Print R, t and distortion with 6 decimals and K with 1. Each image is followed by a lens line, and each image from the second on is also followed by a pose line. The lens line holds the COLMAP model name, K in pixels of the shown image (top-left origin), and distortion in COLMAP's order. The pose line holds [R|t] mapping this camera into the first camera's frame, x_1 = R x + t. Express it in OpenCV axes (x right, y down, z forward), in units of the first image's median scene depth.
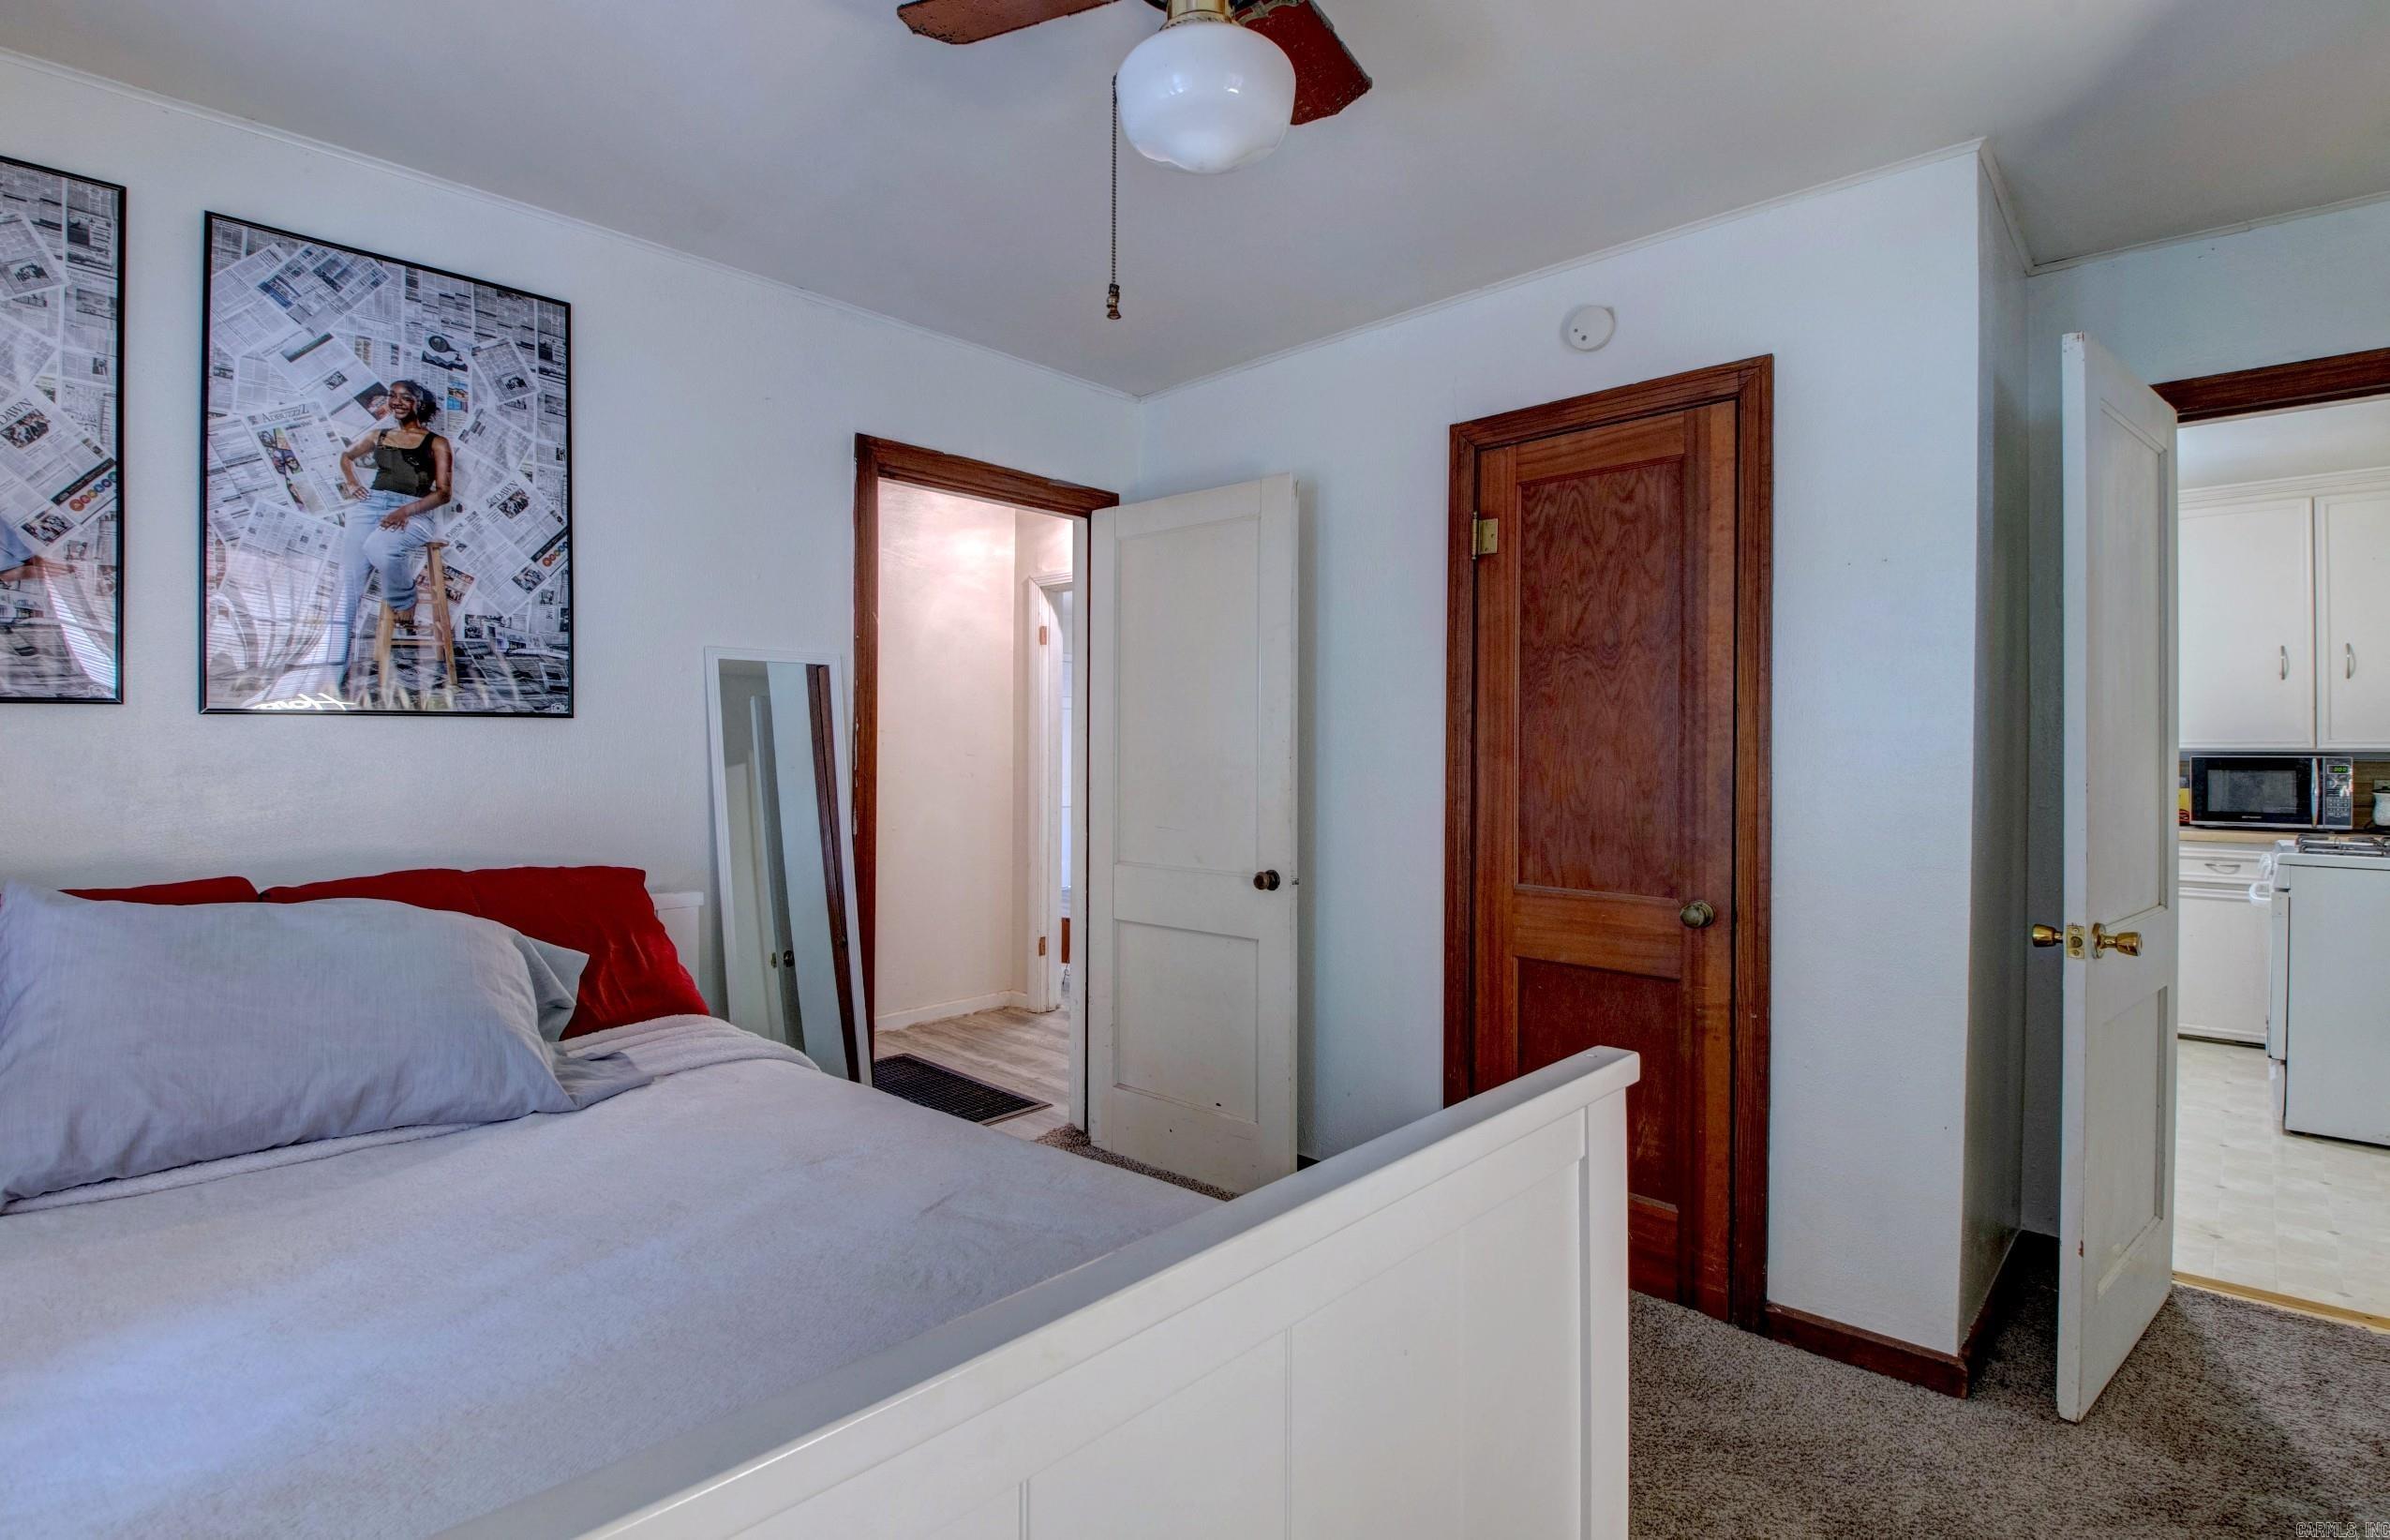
lens RADIAL K [[1120.7, 0, 1211.8], [0, 1120.7, 763.0], [0, 0, 1]] dist [0.000036, -0.013364]
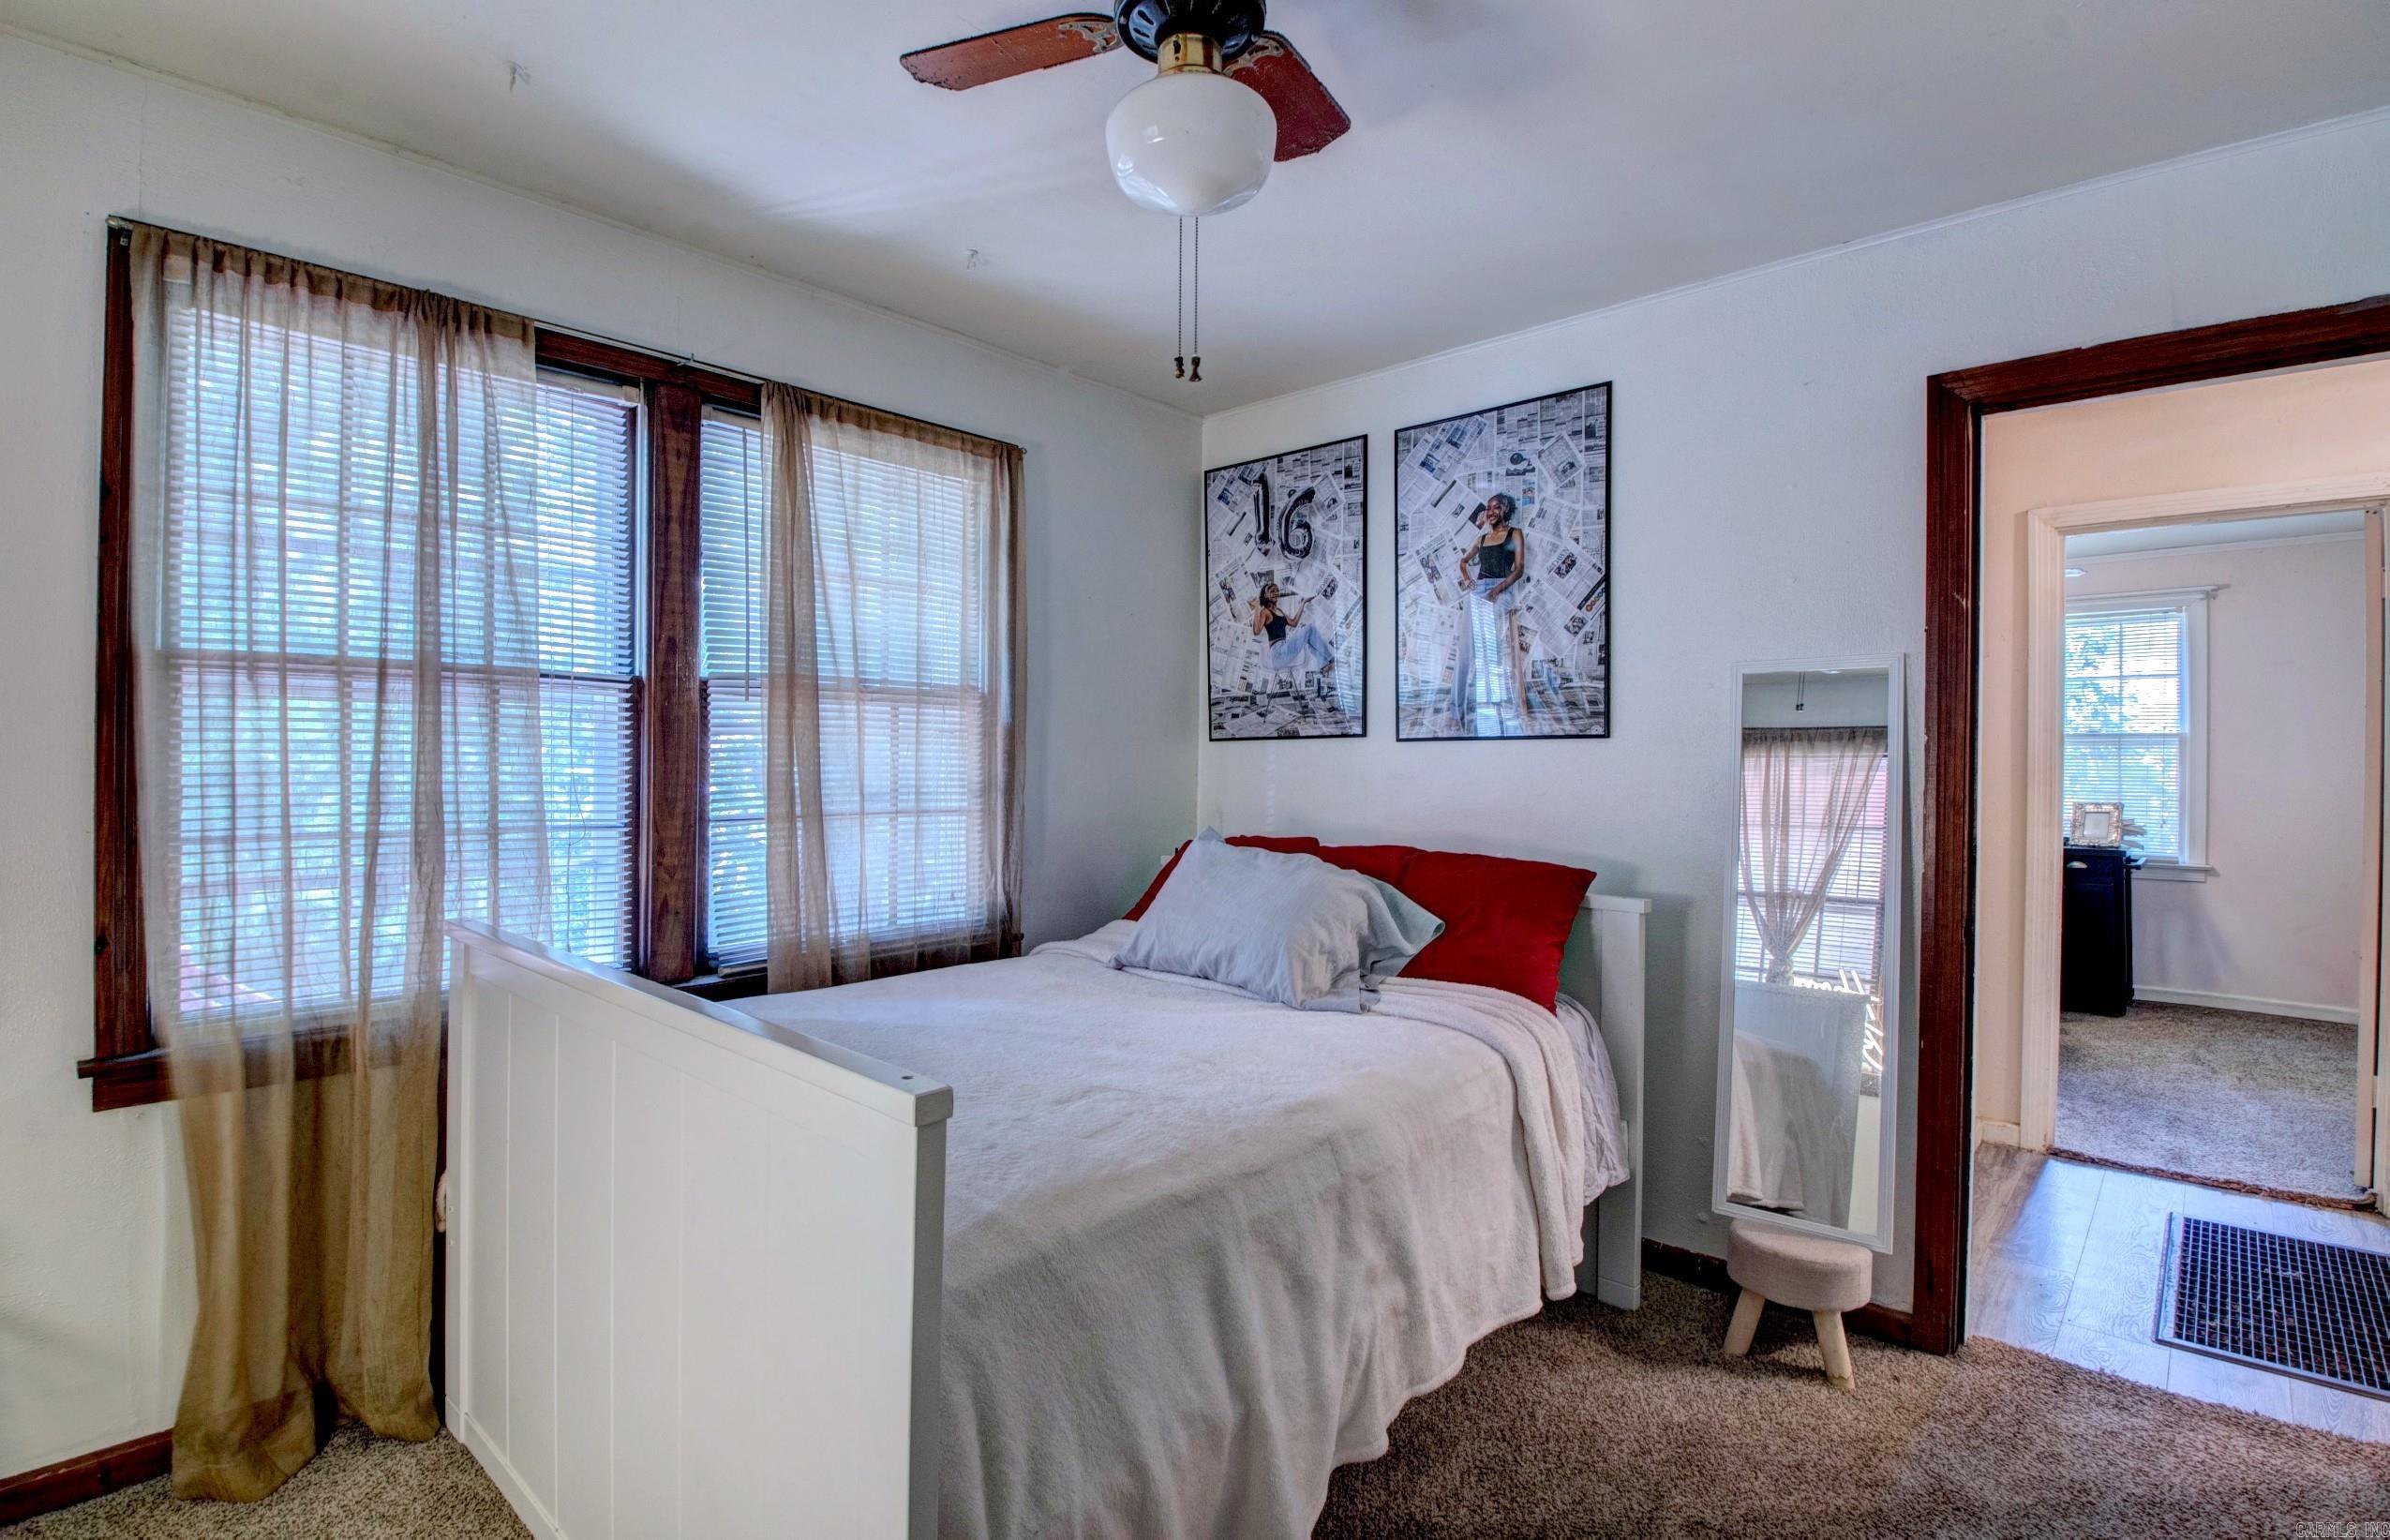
lens RADIAL K [[1120.7, 0, 1196.2], [0, 1120.7, 780.7], [0, 0, 1]] dist [0.000036, -0.013364]
pose [[0.016340, 0.014049, -0.999768, 0.630846], [-0.018000, 0.999743, 0.013755, -0.004859], [0.999704, 0.017771, 0.016588, 0.598648]]
